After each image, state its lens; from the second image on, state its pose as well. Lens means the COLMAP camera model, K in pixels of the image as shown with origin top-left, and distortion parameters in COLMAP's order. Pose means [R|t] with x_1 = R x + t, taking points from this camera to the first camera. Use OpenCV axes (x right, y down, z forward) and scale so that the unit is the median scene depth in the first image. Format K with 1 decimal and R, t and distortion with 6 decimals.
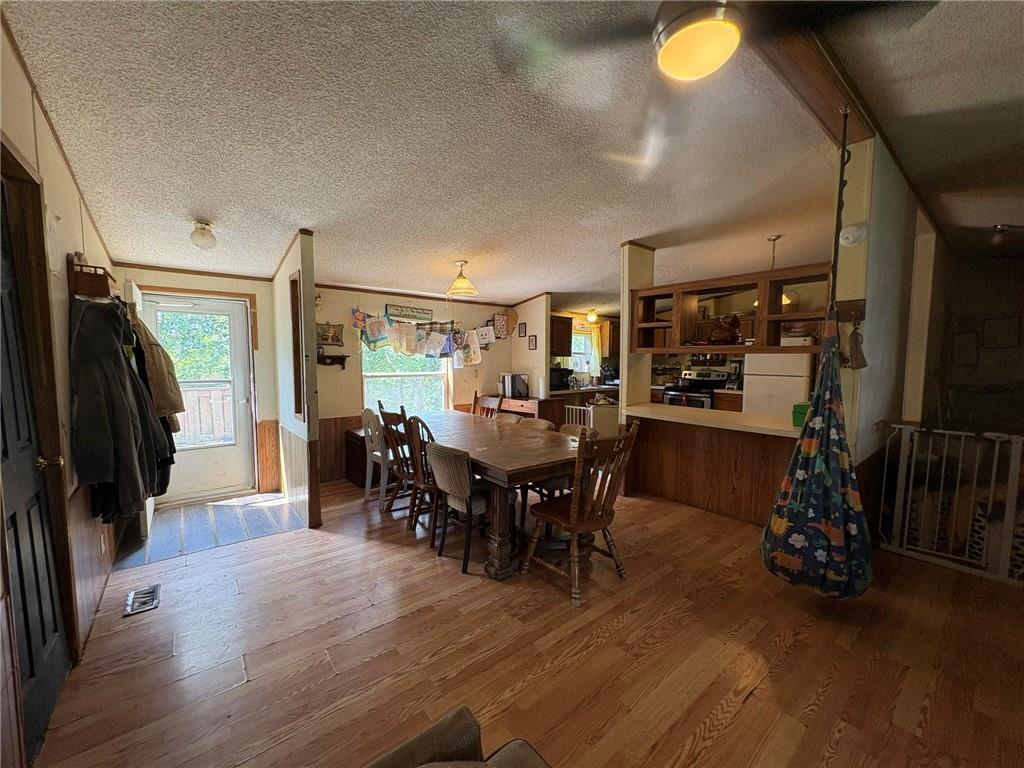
lens RADIAL K [[406.1, 0, 512.0], [0, 406.1, 384.0], [0, 0, 1]] dist [0.000409, 0.000041]
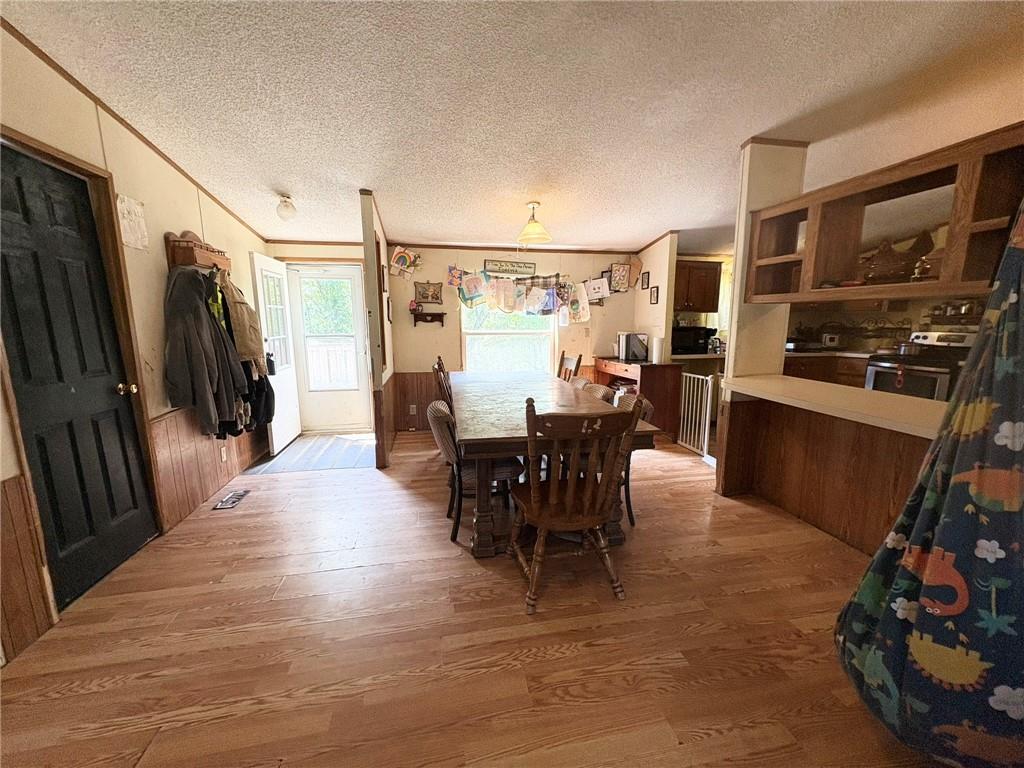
lens RADIAL K [[406.1, 0, 512.0], [0, 406.1, 384.0], [0, 0, 1]] dist [0.000409, 0.000041]
pose [[0.883831, 0.067552, -0.462903, 0.225060], [-0.024048, 0.994772, 0.099253, 0.003339], [0.467187, -0.076591, 0.880835, 0.140691]]
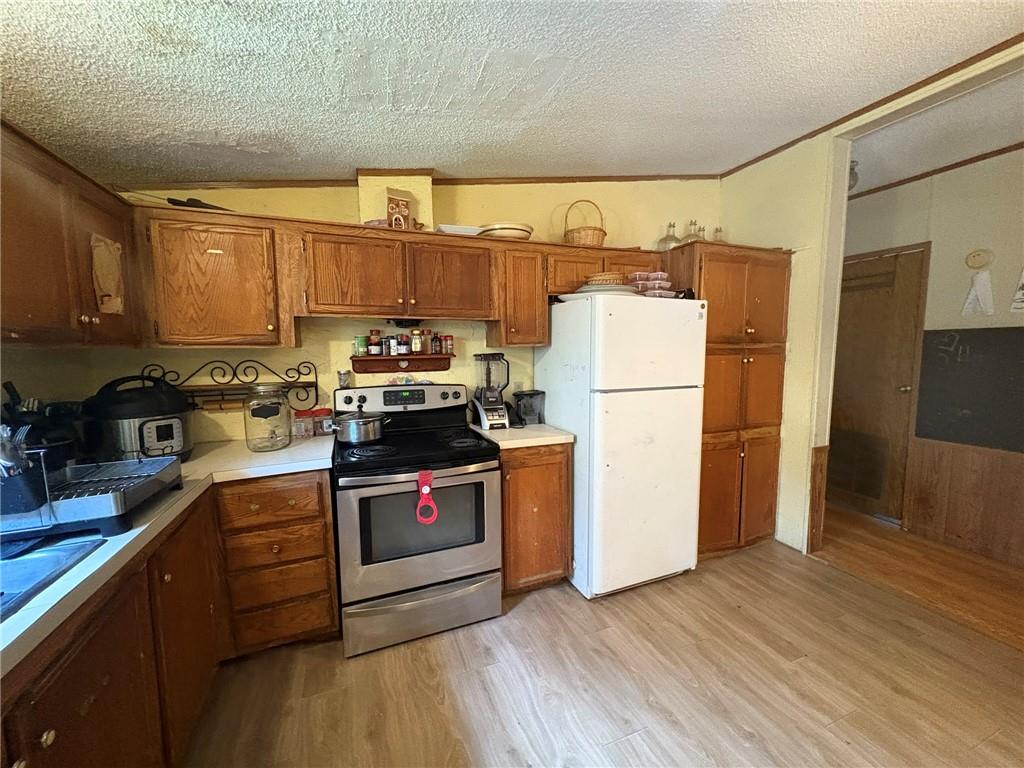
lens RADIAL K [[406.1, 0, 512.0], [0, 406.1, 384.0], [0, 0, 1]] dist [0.000409, 0.000041]
pose [[0.295185, -0.090142, 0.951178, 0.235837], [0.071499, 0.994832, 0.072090, -0.073631], [-0.952761, 0.046729, 0.300105, 1.138951]]
